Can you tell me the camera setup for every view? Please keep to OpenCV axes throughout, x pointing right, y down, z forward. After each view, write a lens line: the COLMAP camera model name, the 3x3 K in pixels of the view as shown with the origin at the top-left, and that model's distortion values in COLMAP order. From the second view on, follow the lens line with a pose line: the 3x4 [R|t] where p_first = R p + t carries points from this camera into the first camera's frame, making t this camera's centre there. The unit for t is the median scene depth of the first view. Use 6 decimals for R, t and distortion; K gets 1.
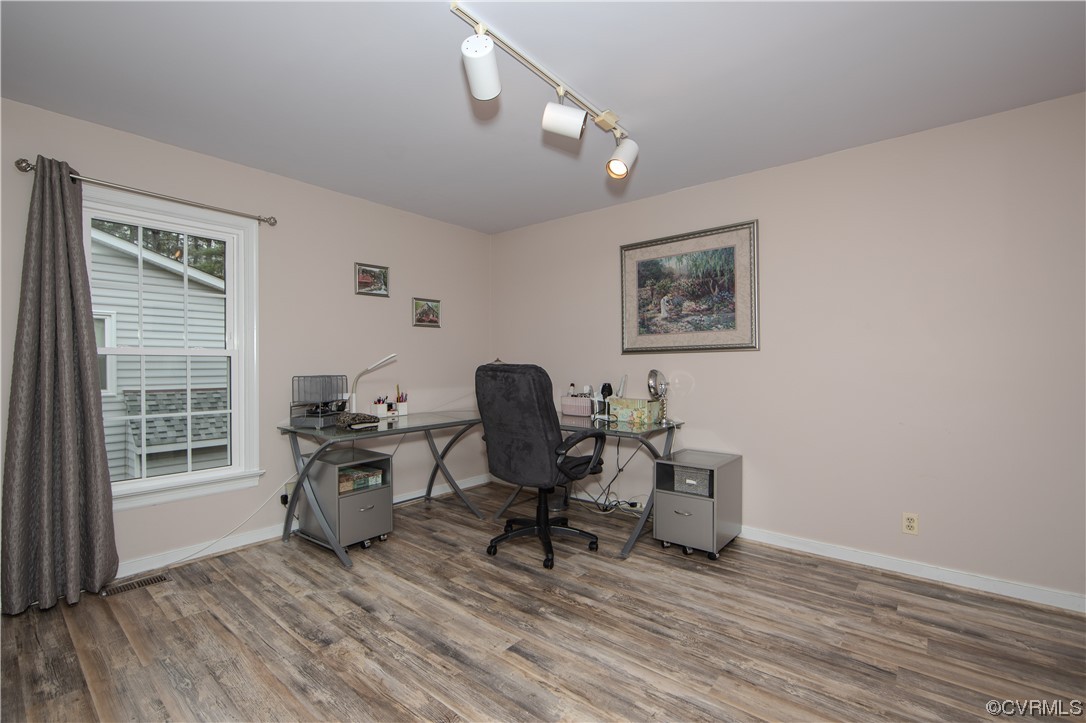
lens RADIAL K [[439.9, 0, 549.6], [0, 439.9, 364.8], [0, 0, 1]] dist [-0.008860, 0.000448]
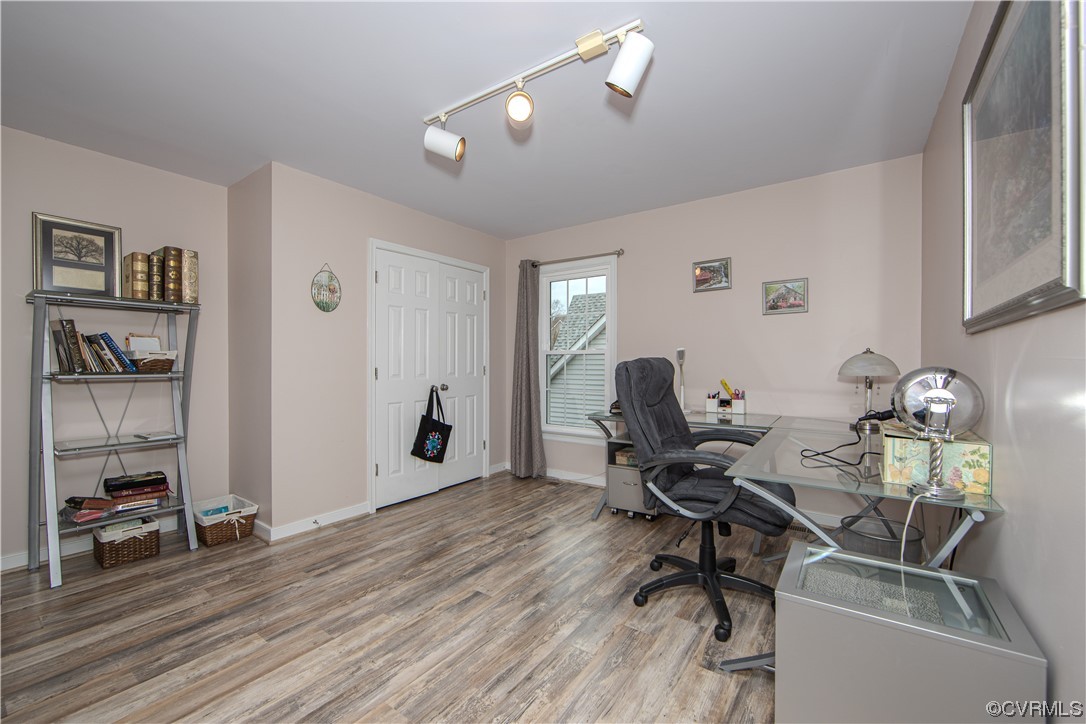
lens RADIAL K [[439.9, 0, 549.6], [0, 439.9, 365.3], [0, 0, 1]] dist [-0.008860, 0.000448]
pose [[0.122068, 0.008627, -0.992484, 0.853264], [0.002567, 0.999956, 0.009007, 0.005375], [0.992518, -0.003647, 0.122040, 0.788100]]
